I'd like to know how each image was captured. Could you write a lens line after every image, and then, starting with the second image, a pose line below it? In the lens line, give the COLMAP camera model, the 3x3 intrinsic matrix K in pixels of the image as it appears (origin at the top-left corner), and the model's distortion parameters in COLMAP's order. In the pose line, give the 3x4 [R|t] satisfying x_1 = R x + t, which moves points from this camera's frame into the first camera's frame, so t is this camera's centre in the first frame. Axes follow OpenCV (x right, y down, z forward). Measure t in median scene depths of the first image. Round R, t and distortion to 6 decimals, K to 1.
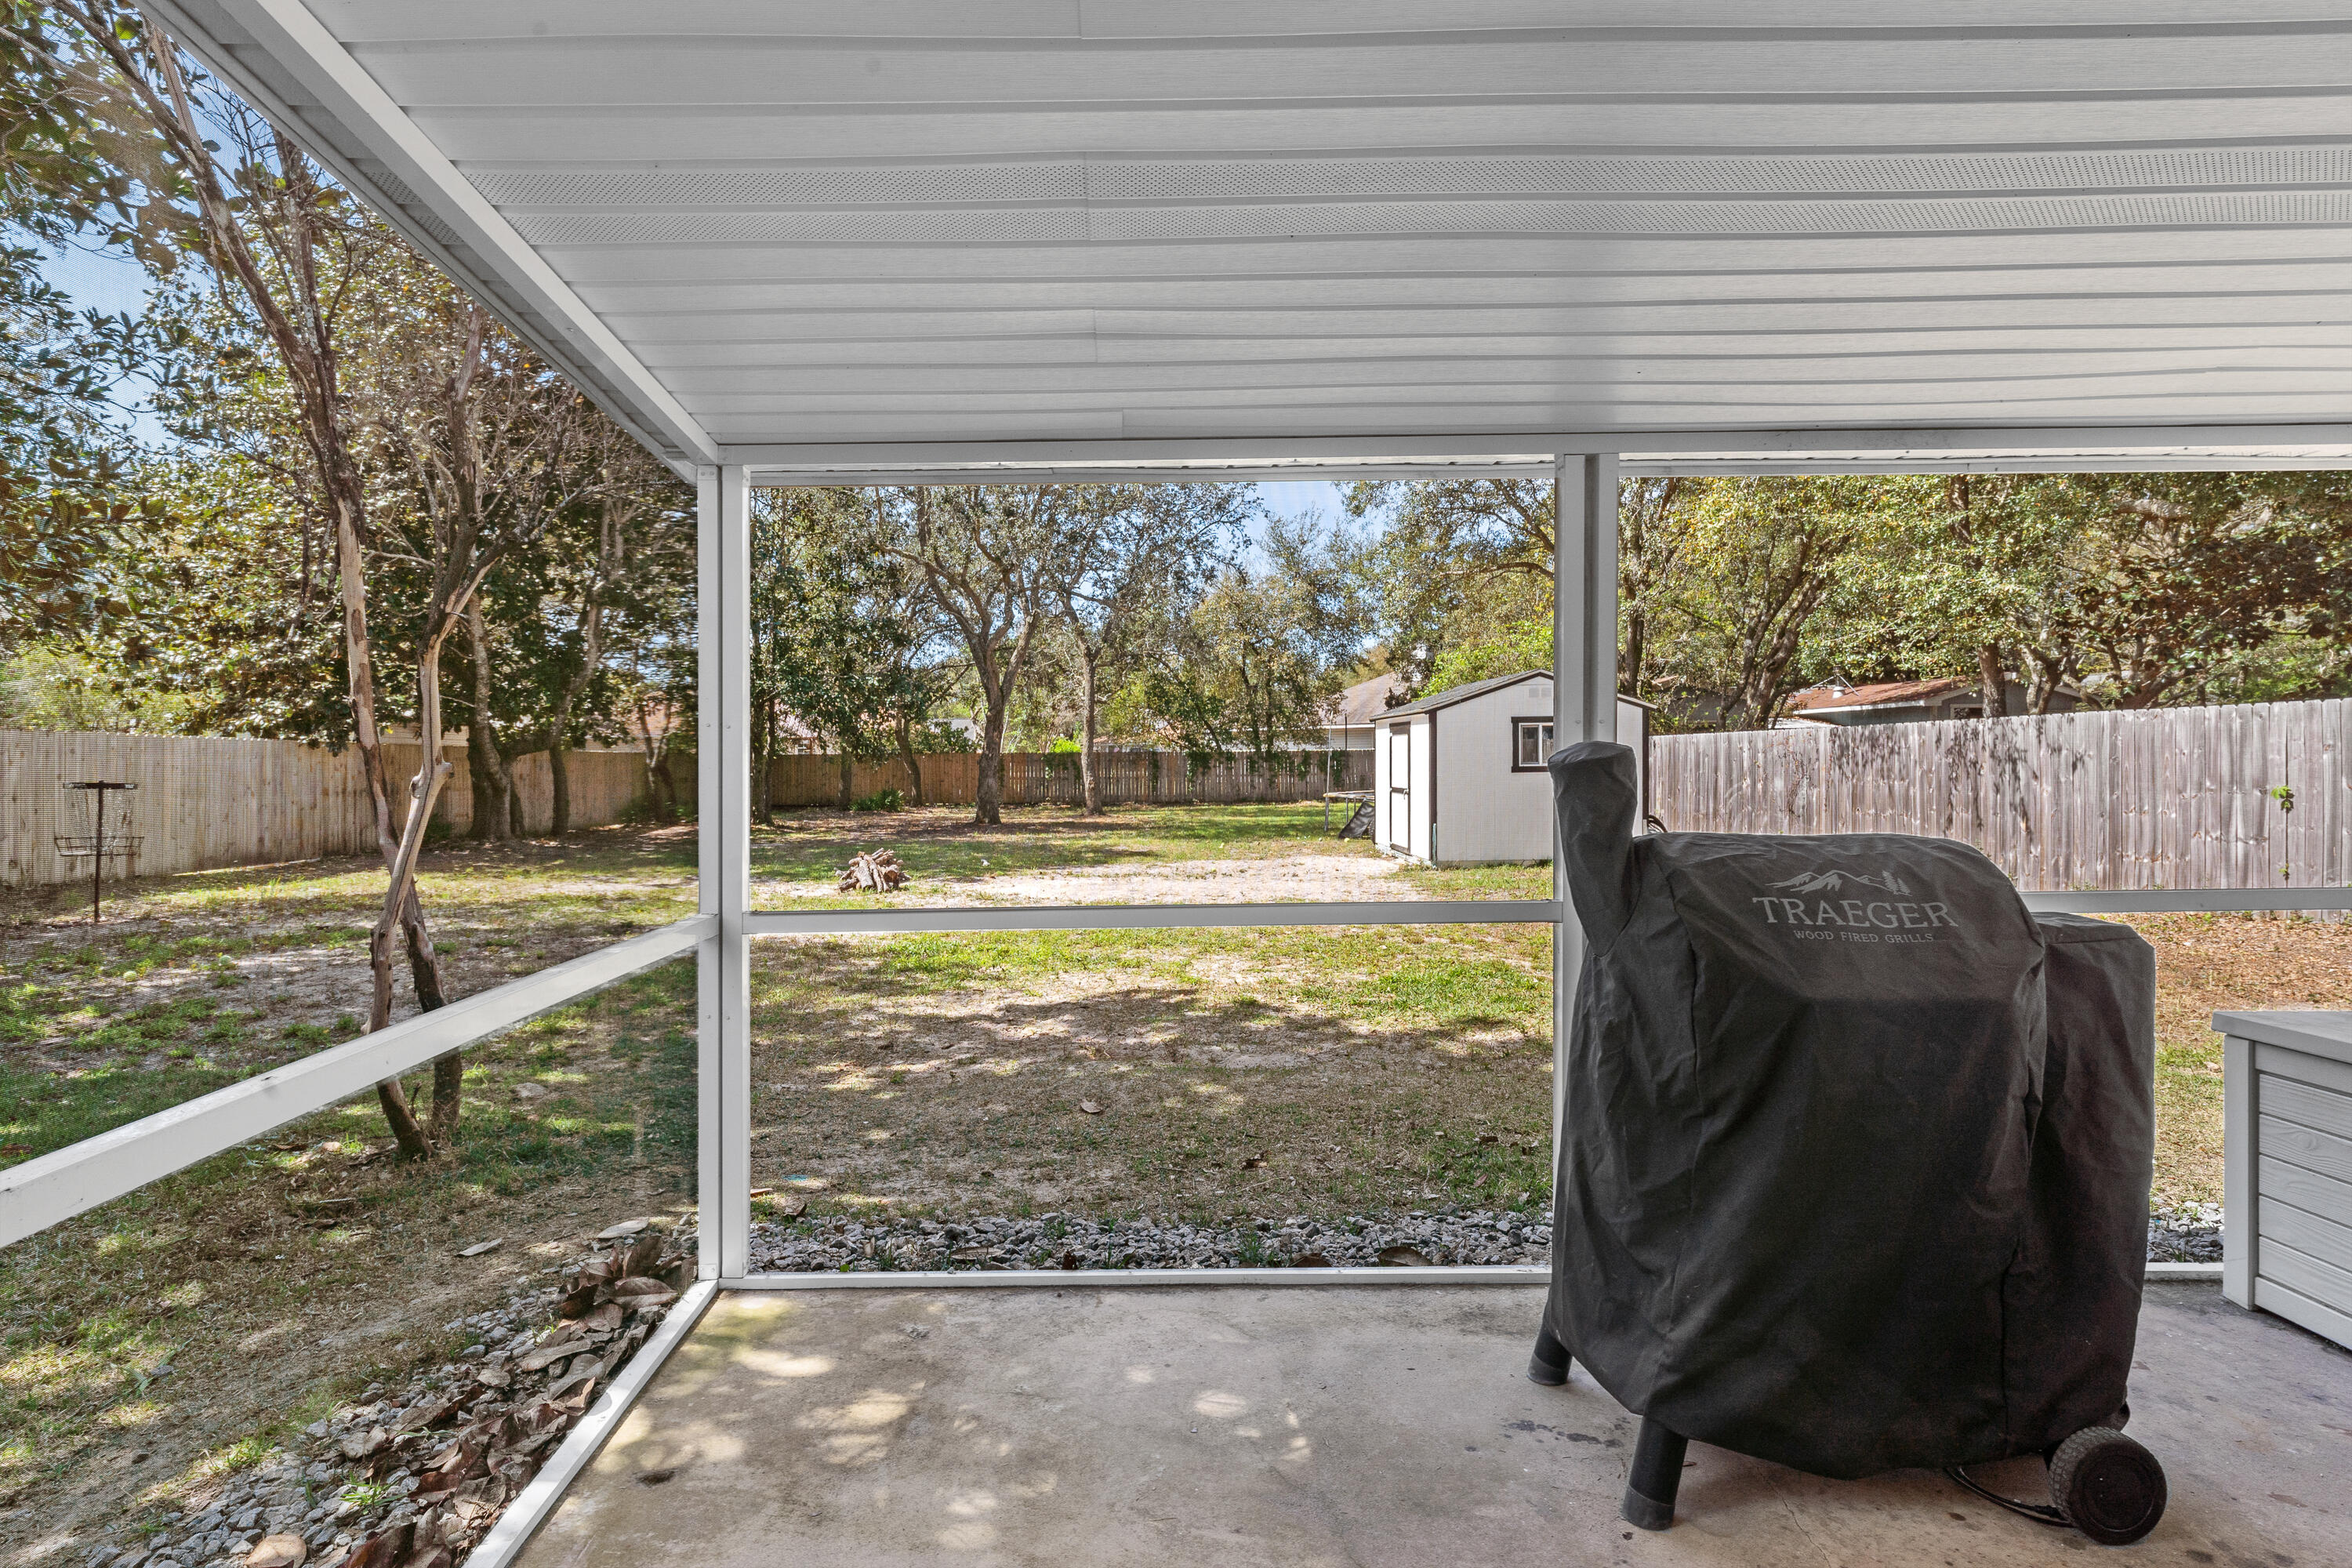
lens RADIAL K [[1056.3, 0, 1176.0], [0, 1056.3, 784.0], [0, 0, 1]] dist [0.000339, -0.000116]
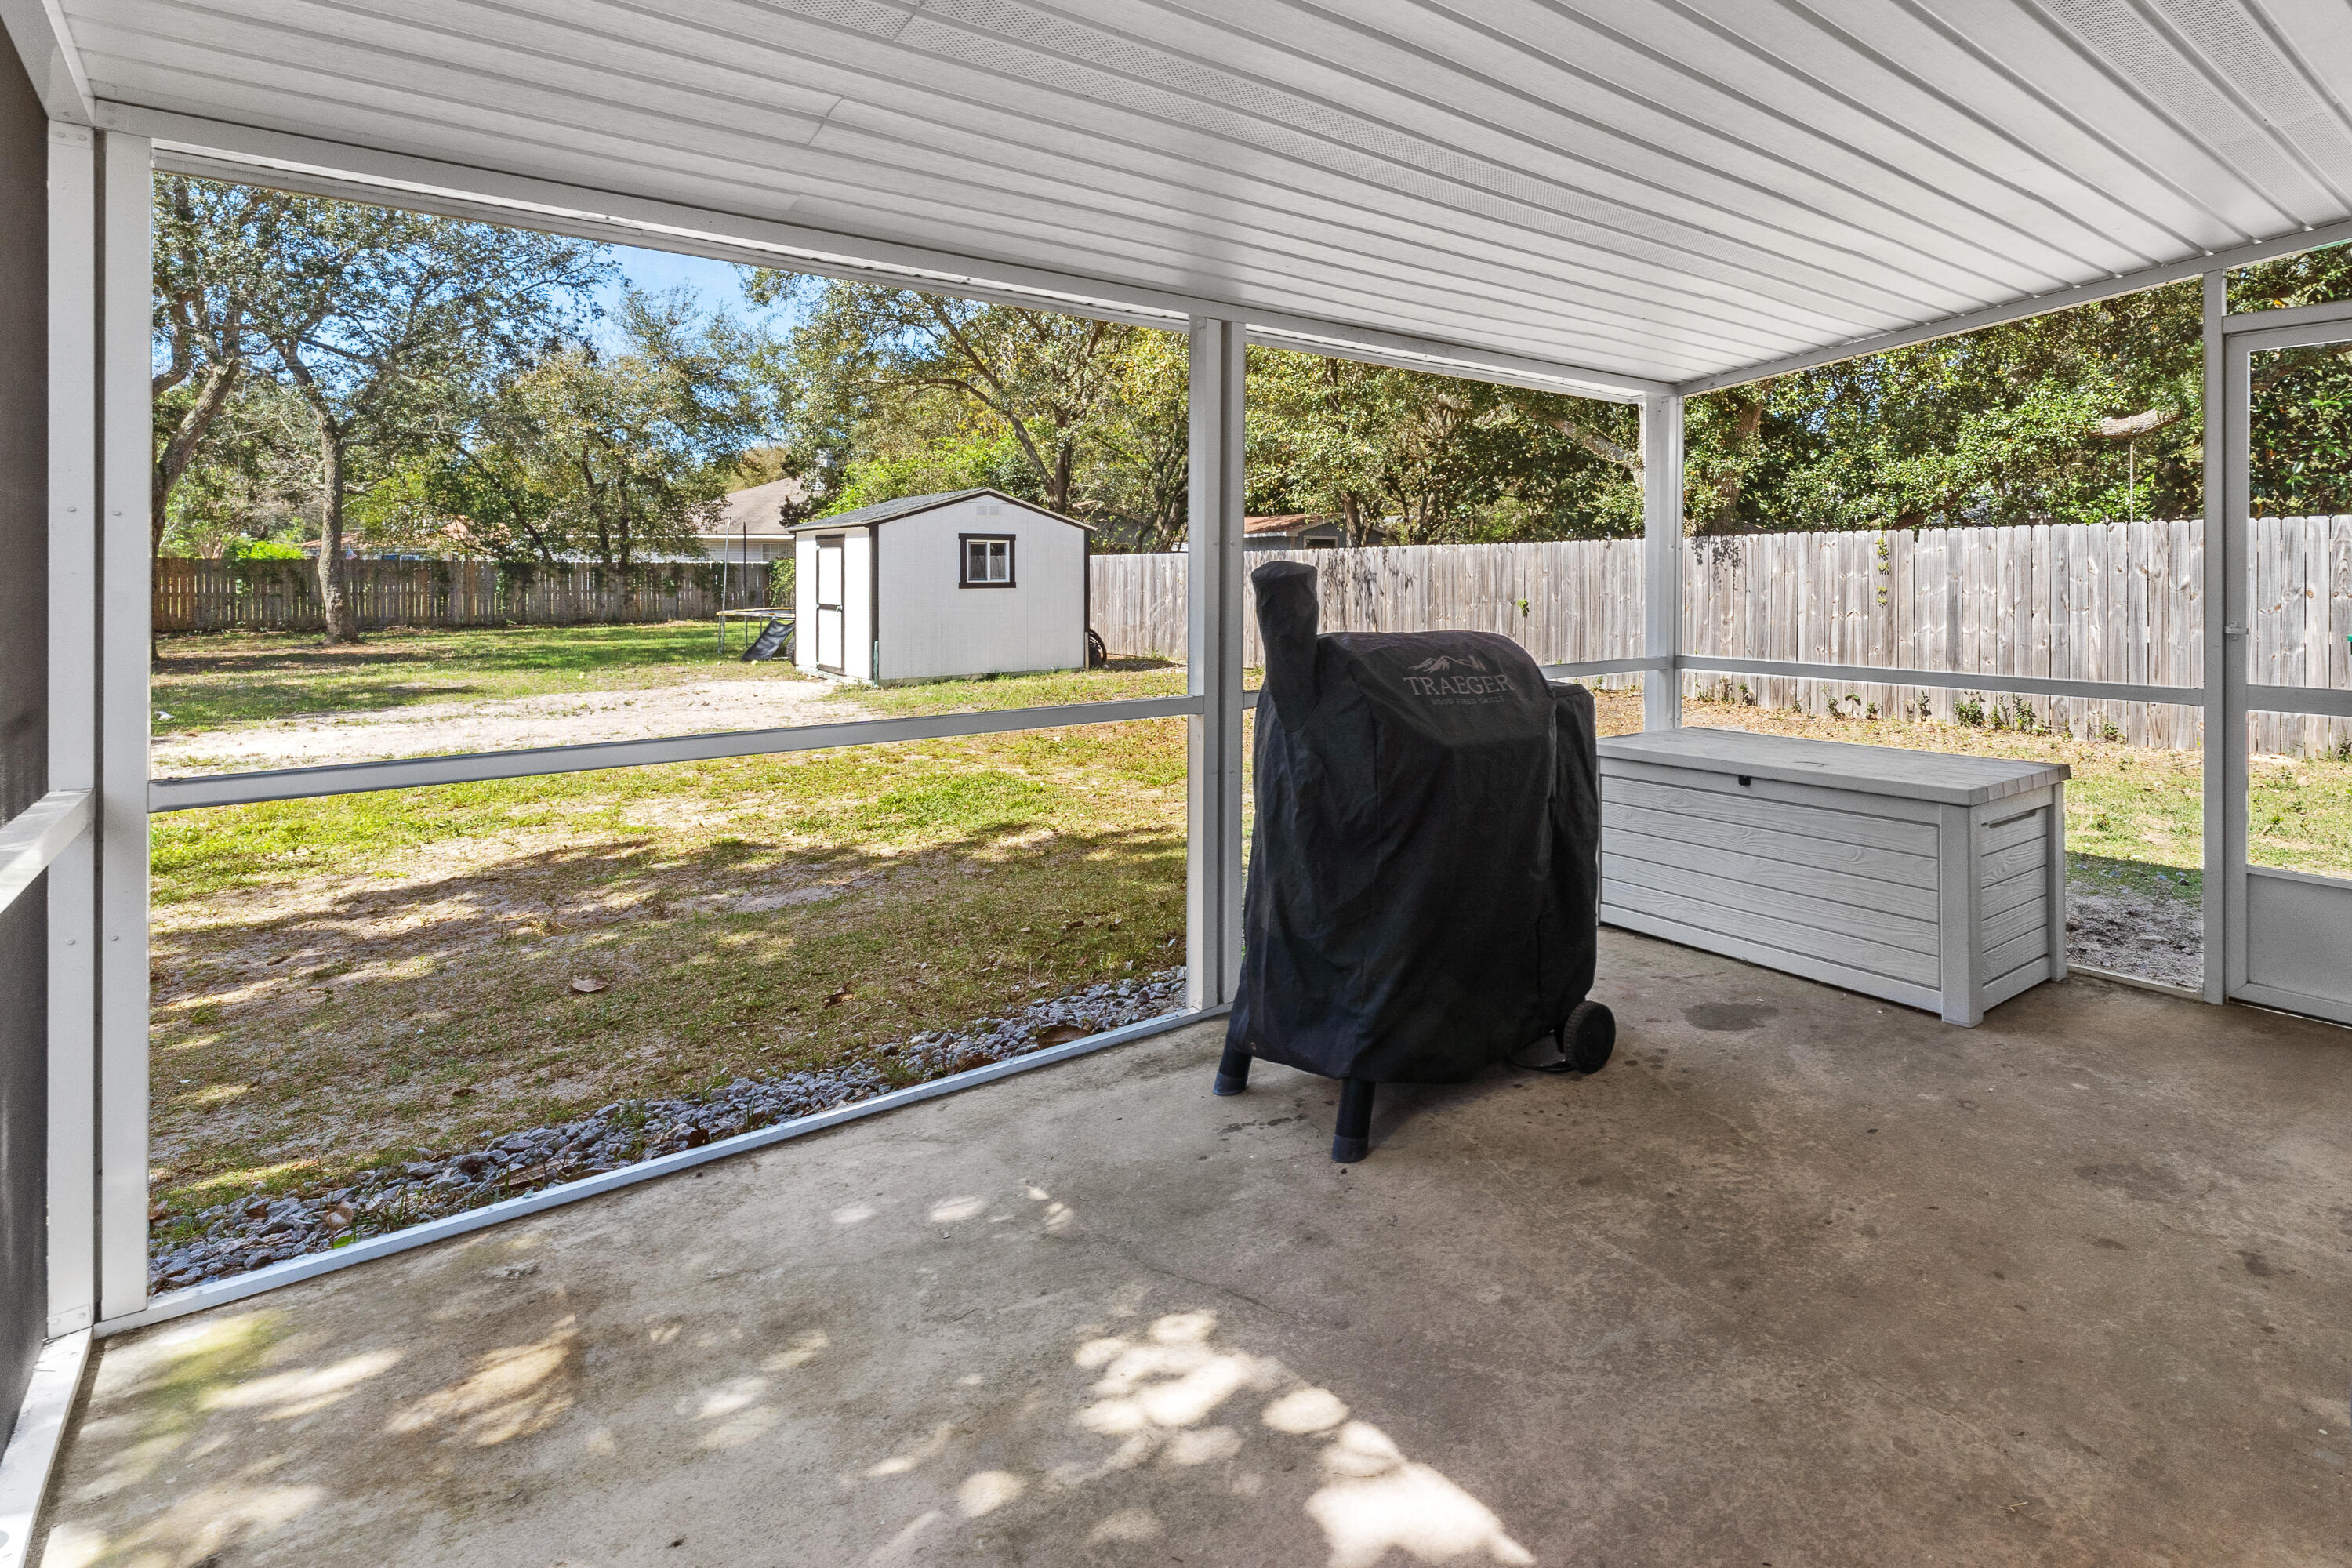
lens RADIAL K [[1149.7, 0, 1176.0], [0, 1149.7, 599.9], [0, 0, 1]] dist [0.000055, -0.000044]
pose [[0.802198, -0.000300, 0.597058, -0.189649], [0.002059, 0.999995, -0.002264, 0.003281], [-0.597054, 0.003045, 0.802195, -0.005118]]
